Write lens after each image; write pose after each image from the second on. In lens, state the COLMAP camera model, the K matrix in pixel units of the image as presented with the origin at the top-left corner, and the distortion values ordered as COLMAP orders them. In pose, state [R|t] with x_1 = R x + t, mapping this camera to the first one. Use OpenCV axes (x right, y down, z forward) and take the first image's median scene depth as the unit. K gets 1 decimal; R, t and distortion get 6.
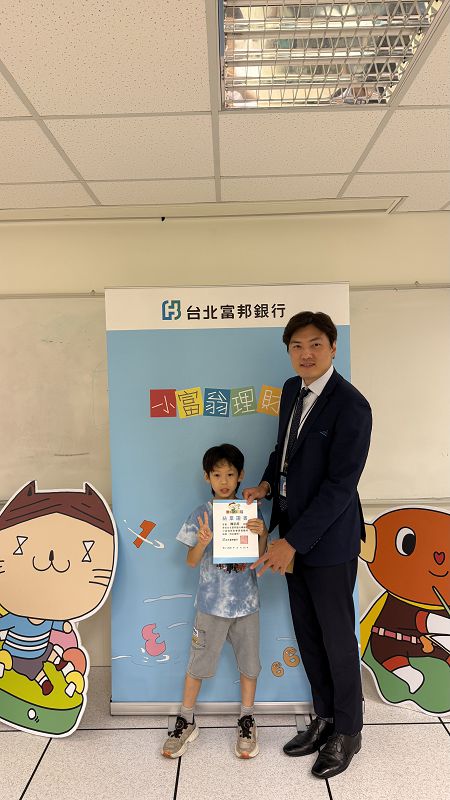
lens RADIAL K [[558.9, 0, 224.1], [0, 558.9, 400.0], [0, 0, 1]] dist [0.018118, -0.023027]
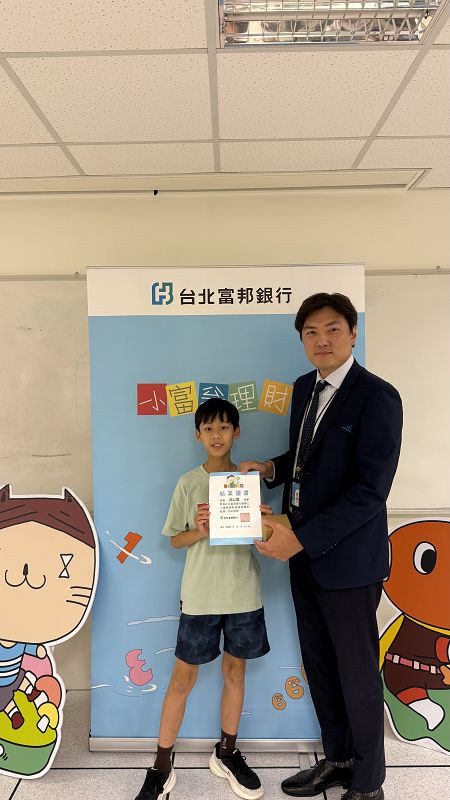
lens RADIAL K [[558.7, 0, 222.4], [0, 558.7, 398.4], [0, 0, 1]] dist [-0.002059, -0.003205]
pose [[0.999945, 0.009809, -0.003755, 0.005098], [-0.009797, 0.999947, 0.003084, 0.000468], [0.003785, -0.003047, 0.999988, 0.121139]]
